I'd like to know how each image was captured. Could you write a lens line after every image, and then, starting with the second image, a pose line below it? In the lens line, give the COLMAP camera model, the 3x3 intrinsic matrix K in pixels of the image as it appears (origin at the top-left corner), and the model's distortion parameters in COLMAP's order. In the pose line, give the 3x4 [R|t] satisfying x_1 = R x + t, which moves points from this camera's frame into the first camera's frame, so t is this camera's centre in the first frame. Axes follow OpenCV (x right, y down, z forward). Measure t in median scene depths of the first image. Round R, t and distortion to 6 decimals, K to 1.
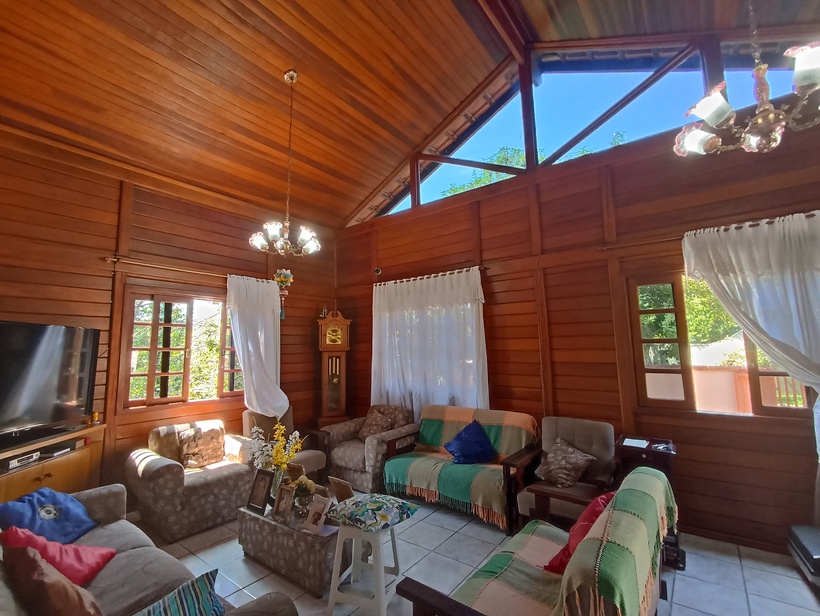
lens RADIAL K [[373.3, 0, 410.0], [0, 373.3, 298.3], [0, 0, 1]] dist [-0.001666, -0.000018]
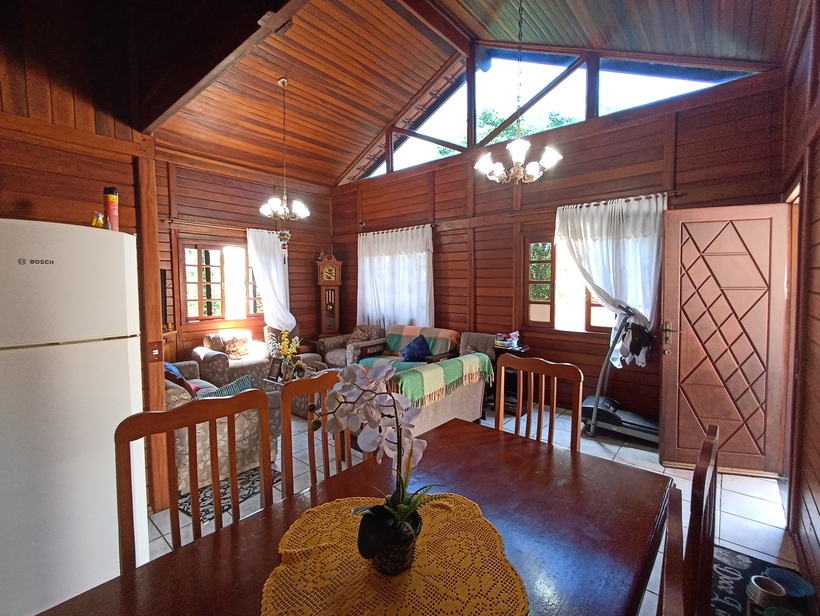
lens RADIAL K [[373.3, 0, 410.0], [0, 373.3, 298.3], [0, 0, 1]] dist [-0.001666, -0.000018]
pose [[0.998601, 0.016021, -0.050392, 0.188417], [-0.006991, 0.984631, 0.174506, -0.059108], [0.052413, -0.173910, 0.983366, -0.370331]]
